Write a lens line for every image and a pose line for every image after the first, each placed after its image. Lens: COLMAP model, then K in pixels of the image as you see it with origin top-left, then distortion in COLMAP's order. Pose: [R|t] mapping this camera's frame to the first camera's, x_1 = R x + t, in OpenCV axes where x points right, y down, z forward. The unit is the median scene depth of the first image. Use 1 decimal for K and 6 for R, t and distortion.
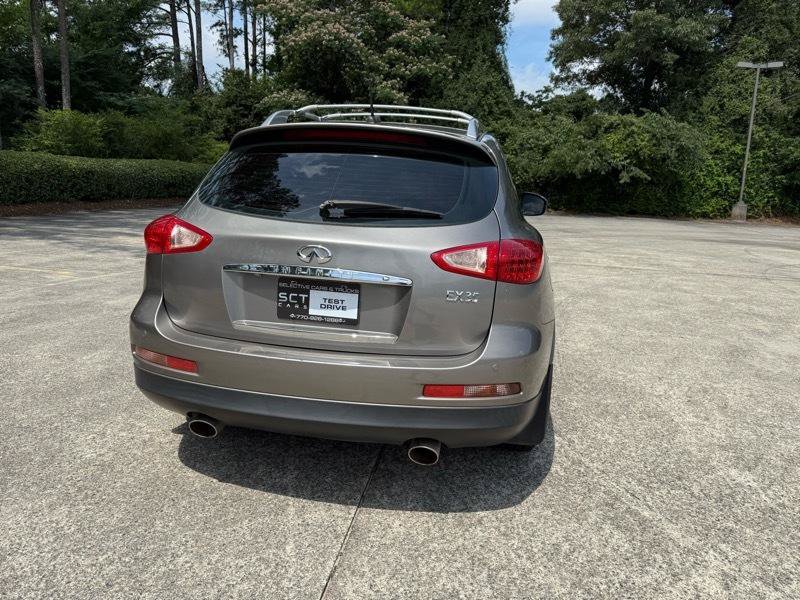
lens RADIAL K [[570.7, 0, 405.8], [0, 570.7, 302.1], [0, 0, 1]] dist [0.016324, -0.020883]
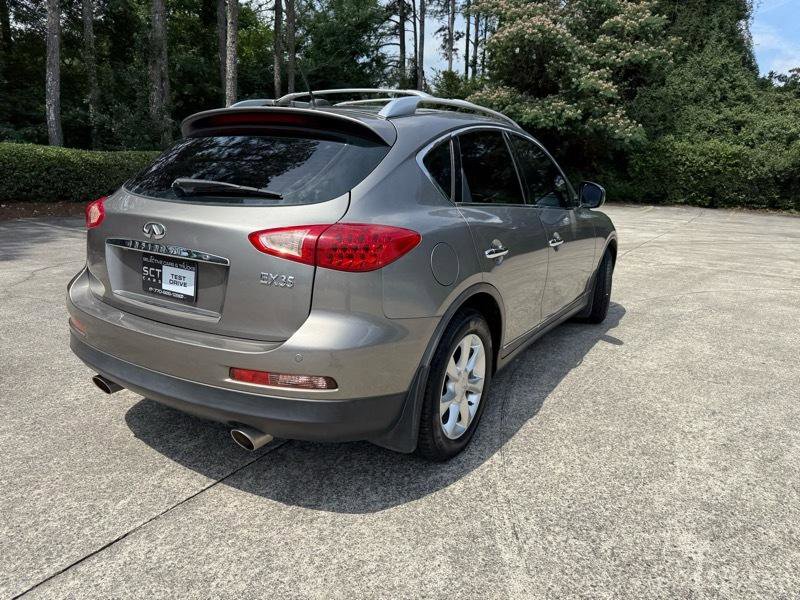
lens RADIAL K [[570.7, 0, 404.5], [0, 570.7, 303.2], [0, 0, 1]] dist [0.016324, -0.020883]
pose [[0.925024, 0.075202, -0.372390, 0.509496], [-0.073962, 0.997105, 0.017635, -0.002631], [0.372638, 0.011231, 0.927909, 0.147813]]
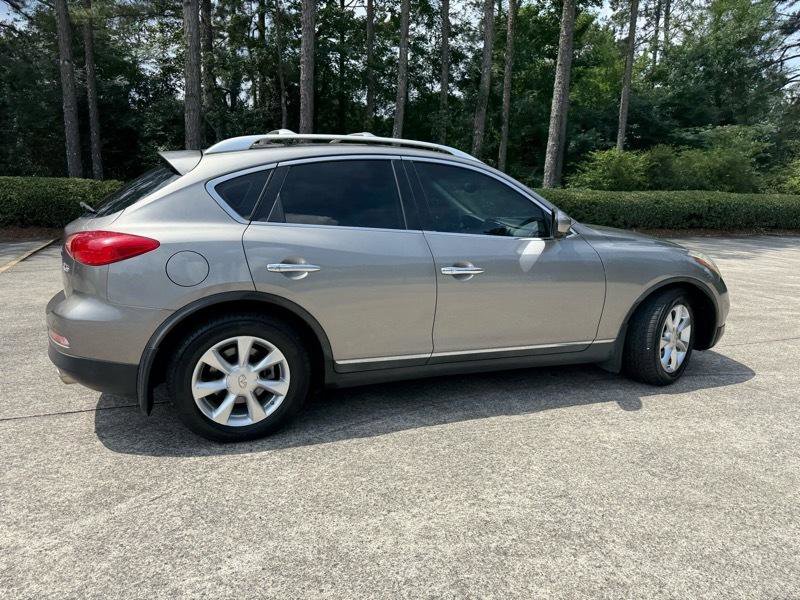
lens RADIAL K [[570.7, 0, 404.1], [0, 570.7, 295.6], [0, 0, 1]] dist [0.016324, -0.020883]
pose [[0.489845, 0.123714, -0.862987, 1.351590], [-0.185000, 0.982087, 0.035779, -0.114804], [0.851954, 0.142127, 0.503958, 0.777085]]
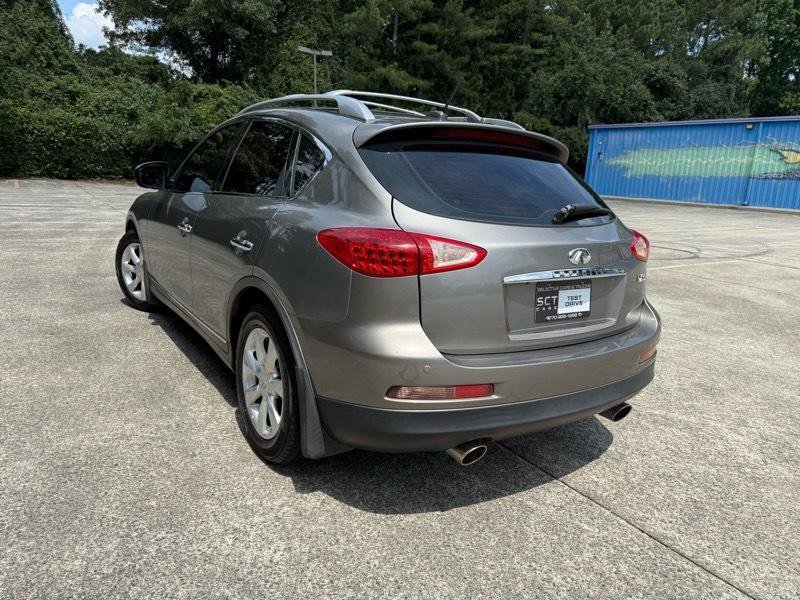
lens RADIAL K [[570.7, 0, 406.2], [0, 570.7, 293.4], [0, 0, 1]] dist [0.016324, -0.020883]
pose [[0.729873, -0.146563, 0.667686, -0.858866], [0.119013, 0.989073, 0.087013, -0.113112], [-0.673143, 0.015955, 0.739341, 0.323072]]
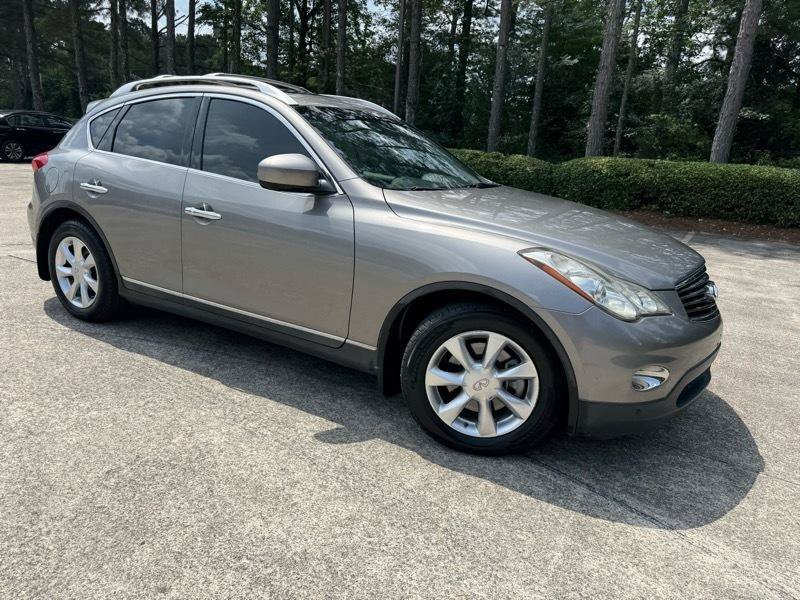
lens RADIAL K [[566.2, 0, 398.4], [0, 566.2, 299.7], [0, 0, 1]] dist [0.024936, -0.018208]
pose [[-0.382954, 0.166402, -0.908657, 1.268280], [-0.280277, 0.916345, 0.285933, -0.432048], [0.880222, 0.364174, -0.304279, 2.282415]]
